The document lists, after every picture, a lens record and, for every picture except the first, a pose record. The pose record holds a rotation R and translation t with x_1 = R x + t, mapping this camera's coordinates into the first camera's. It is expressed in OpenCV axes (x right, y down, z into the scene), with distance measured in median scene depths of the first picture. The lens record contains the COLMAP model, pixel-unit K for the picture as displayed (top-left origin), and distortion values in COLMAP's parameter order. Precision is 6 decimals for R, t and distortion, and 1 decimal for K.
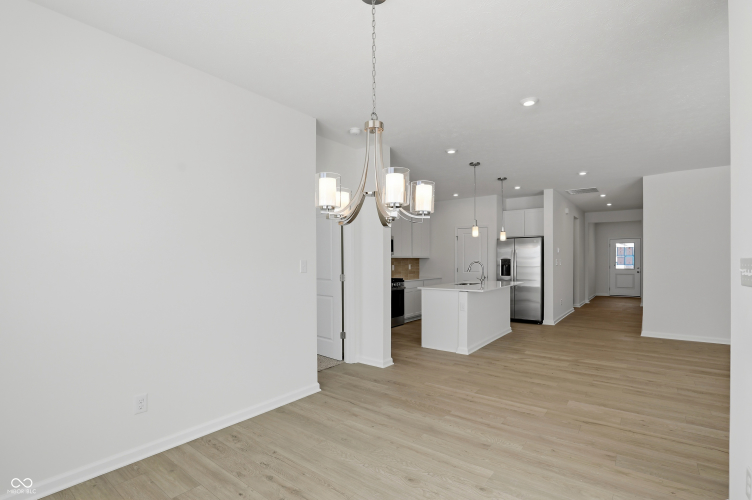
lens RADIAL K [[358.5, 0, 376.8], [0, 358.5, 256.5], [0, 0, 1]] dist [-0.021183, 0.000294]
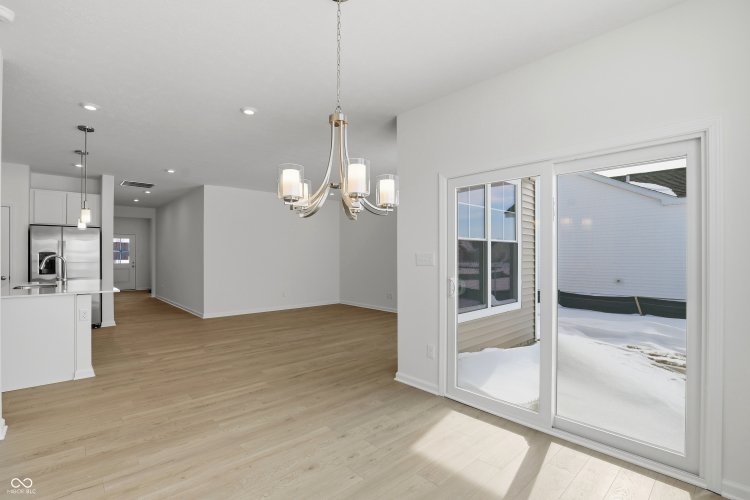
lens RADIAL K [[353.9, 0, 367.2], [0, 353.9, 253.6], [0, 0, 1]] dist [-0.022150, 0.000720]
pose [[0.185782, 0.011813, 0.982520, -0.560909], [-0.007314, 0.999917, -0.010639, 0.026764], [-0.982564, -0.005209, 0.185853, 0.448704]]
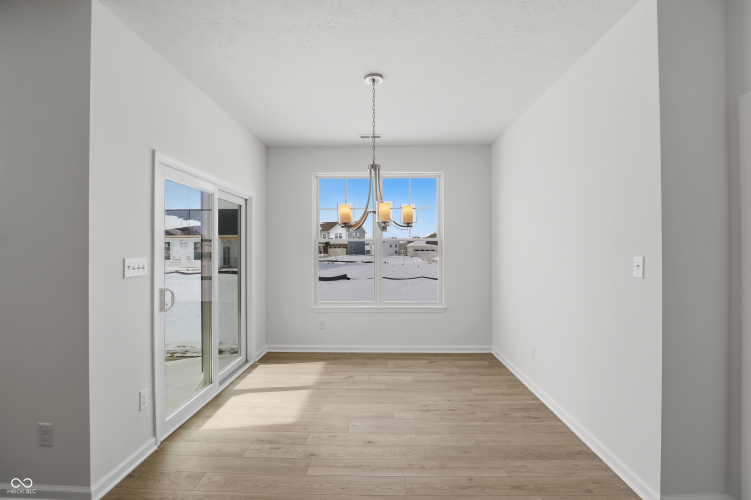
lens RADIAL K [[354.4, 0, 367.7], [0, 354.4, 253.6], [0, 0, 1]] dist [-0.022150, 0.000720]
pose [[-0.815800, 0.014872, -0.578142, 0.508103], [0.011900, 0.999889, 0.008929, -0.001559], [0.578211, 0.000404, -0.815887, 1.296764]]
